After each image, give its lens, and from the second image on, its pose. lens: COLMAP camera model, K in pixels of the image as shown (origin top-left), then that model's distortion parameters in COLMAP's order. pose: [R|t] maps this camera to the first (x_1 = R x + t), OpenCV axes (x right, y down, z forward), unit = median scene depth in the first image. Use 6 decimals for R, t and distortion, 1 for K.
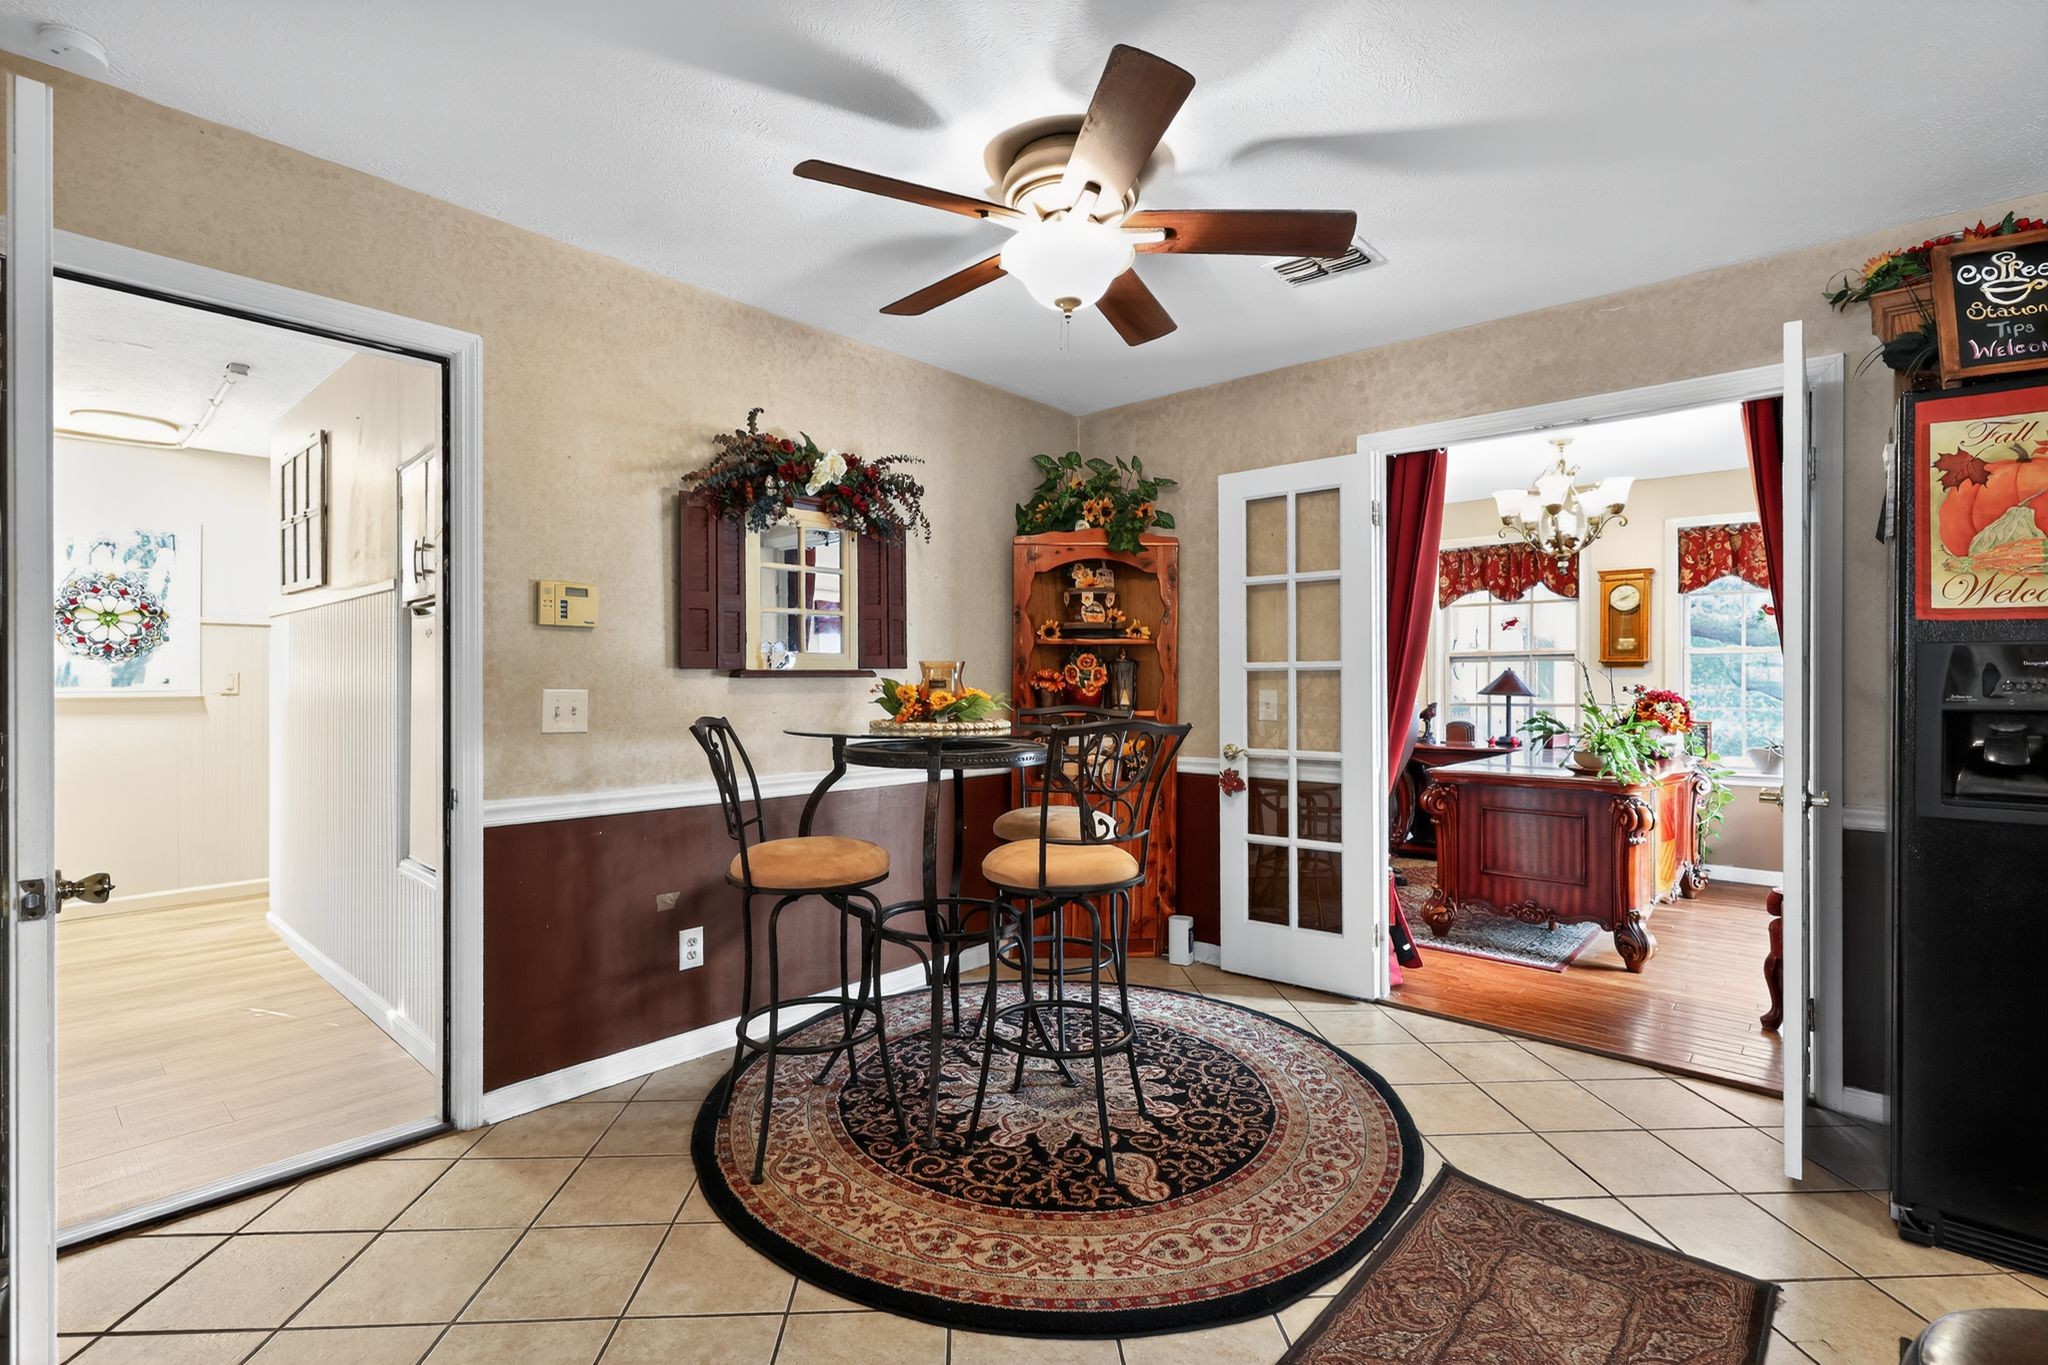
lens RADIAL K [[936.2, 0, 1024.0], [0, 936.2, 682.5], [0, 0, 1]] dist [0.003018, -0.000152]
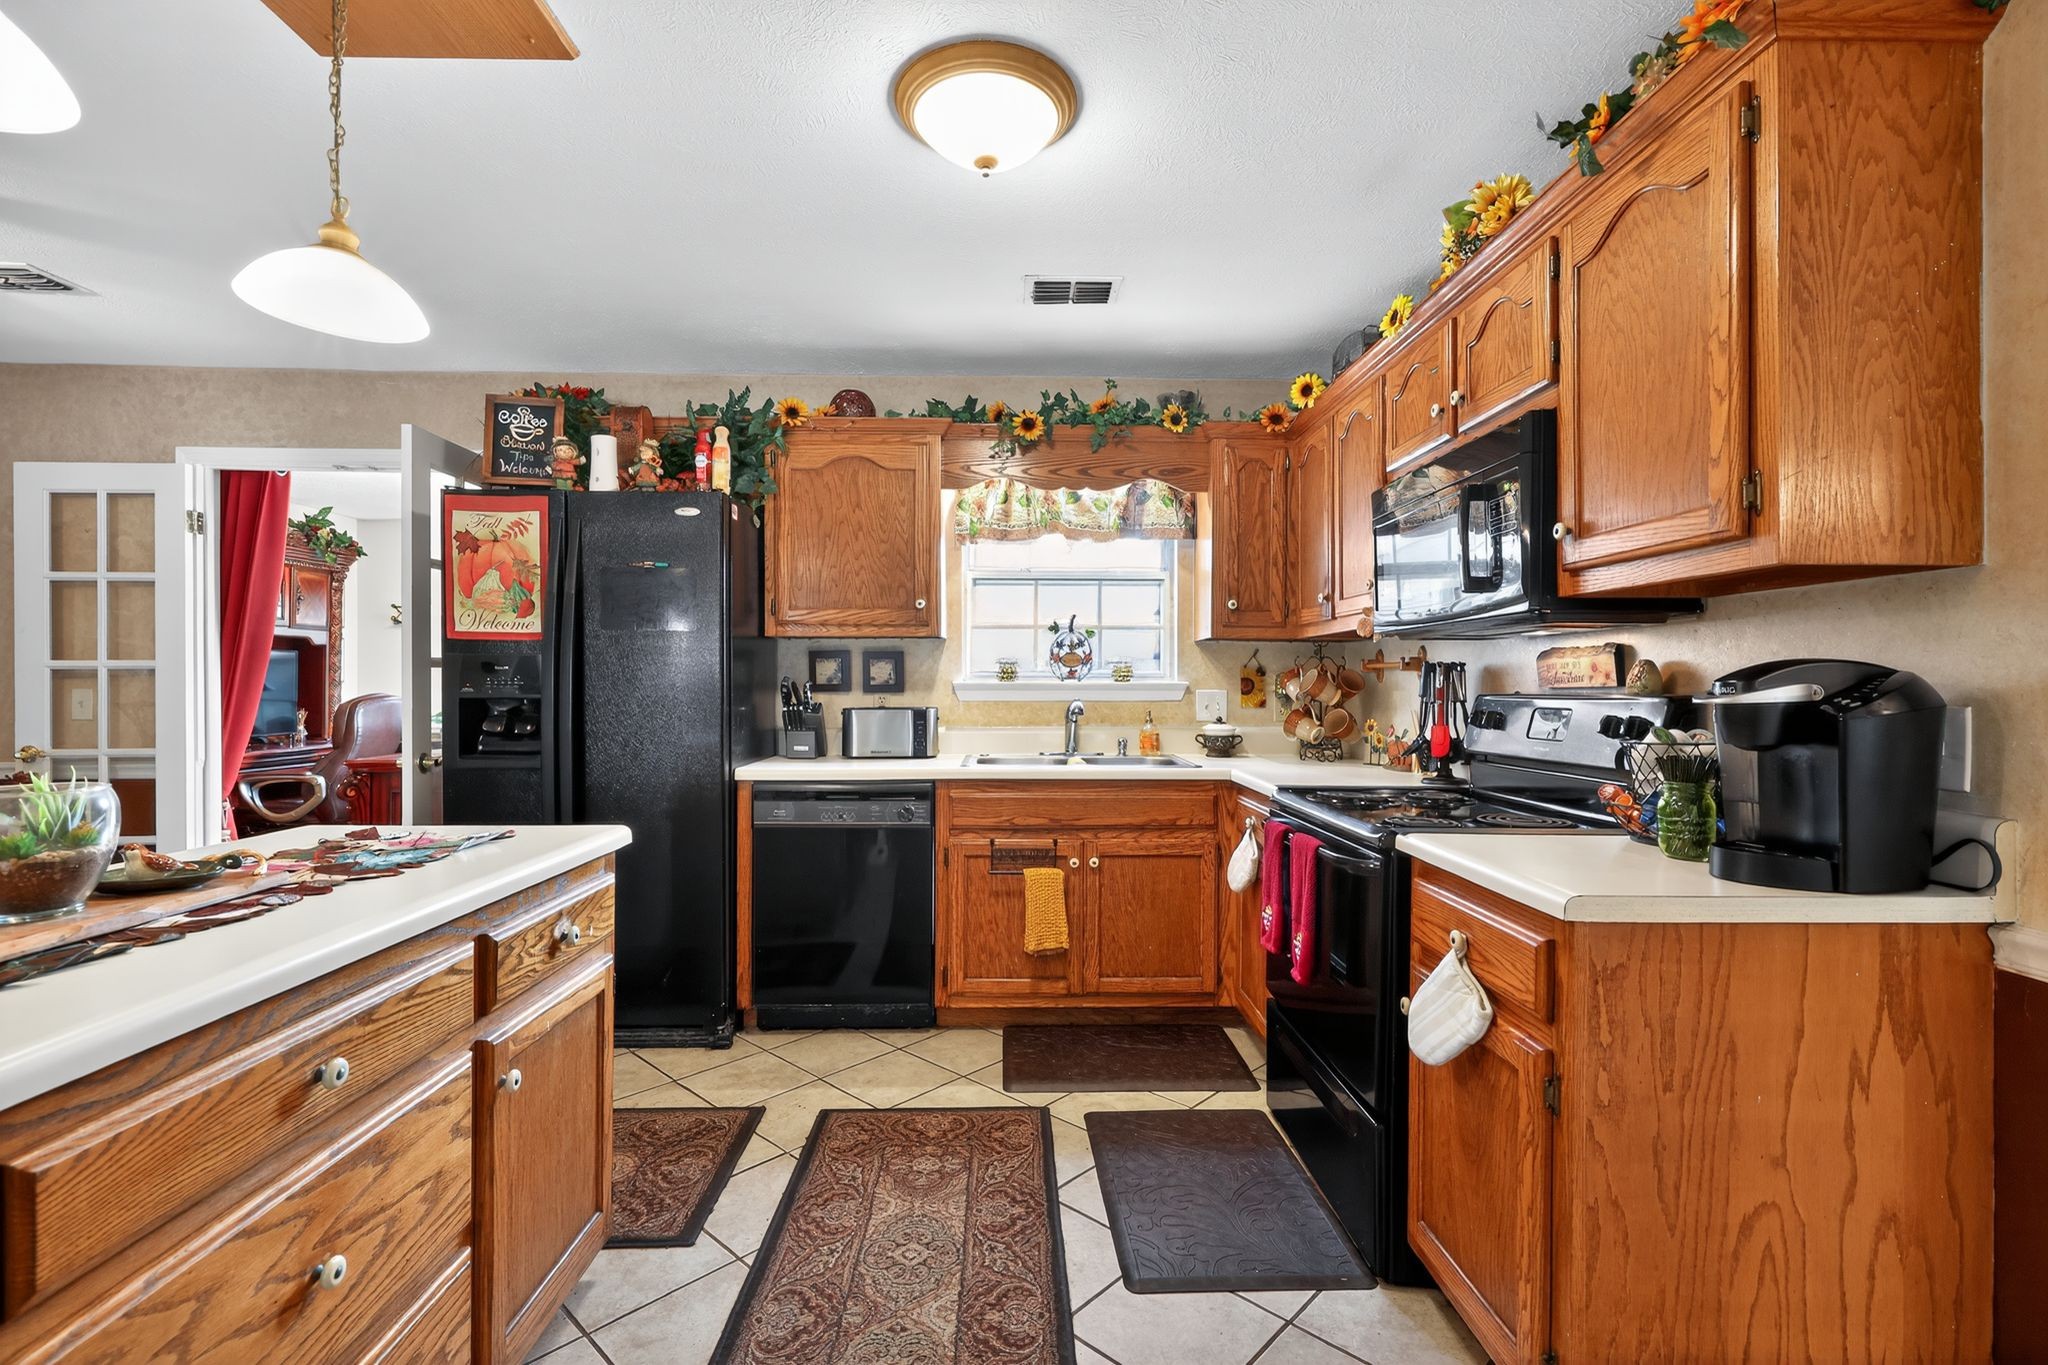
lens RADIAL K [[918.4, 0, 1024.0], [0, 918.4, 682.5], [0, 0, 1]] dist [0.001446, -0.000031]
pose [[0.730241, -0.001231, 0.683189, 0.535342], [0.002577, 0.999996, -0.000952, 0.007363], [-0.683185, 0.002456, 0.730241, -0.623430]]
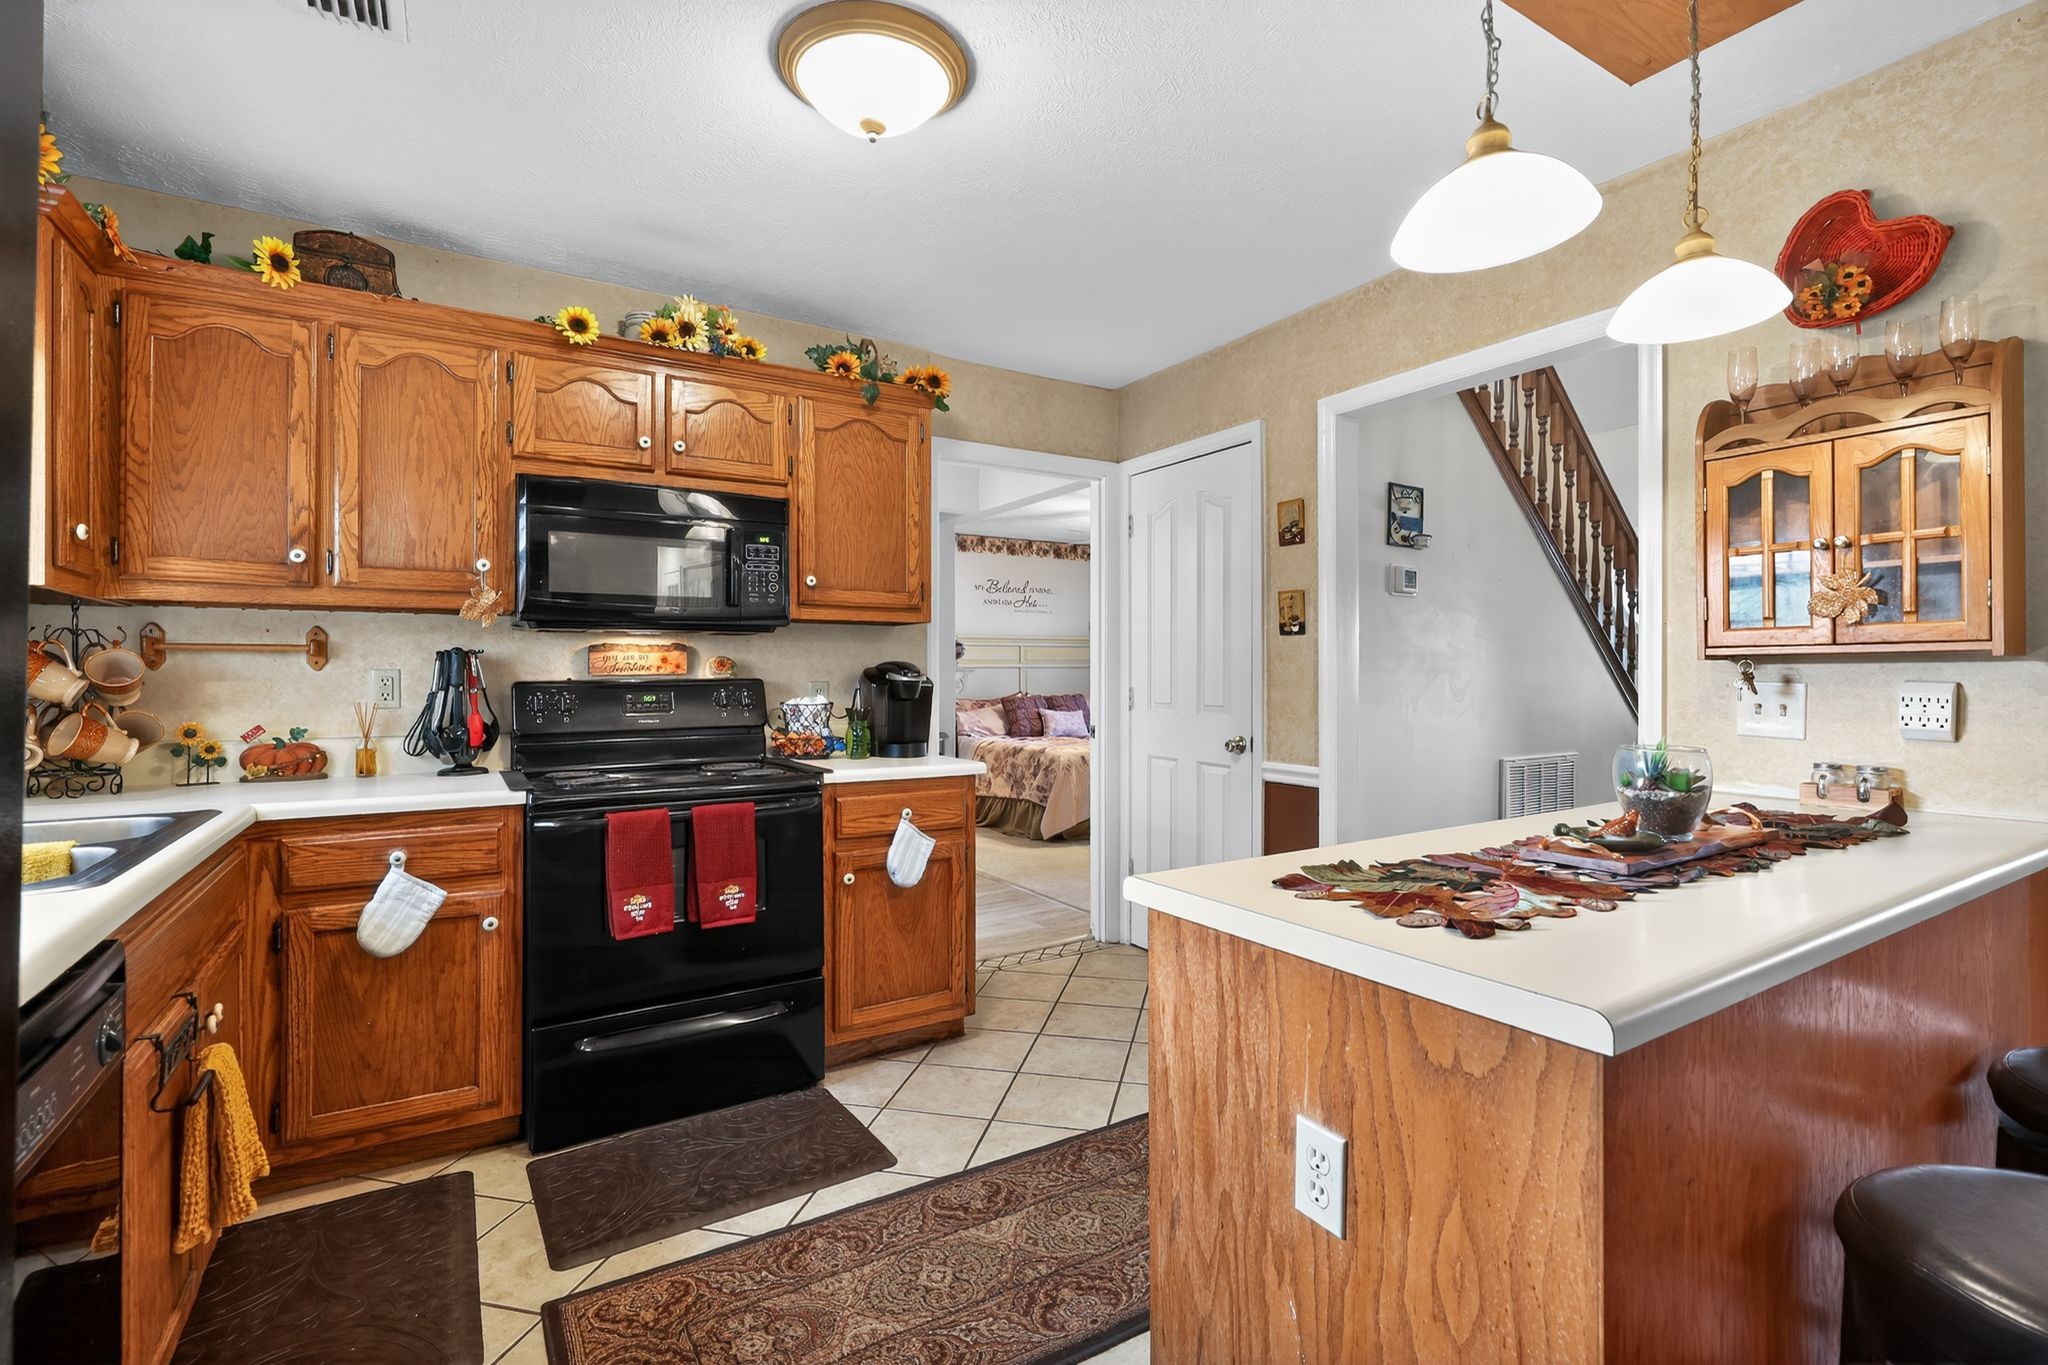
lens RADIAL K [[929.4, 0, 1018.0], [0, 929.4, 672.4], [0, 0, 1]] dist [-0.000398, -0.000462]
pose [[-0.958065, -0.001297, 0.286547, 0.737018], [-0.000955, 0.999999, 0.001335, 0.007635], [-0.286548, 0.001005, -0.958065, 0.807604]]
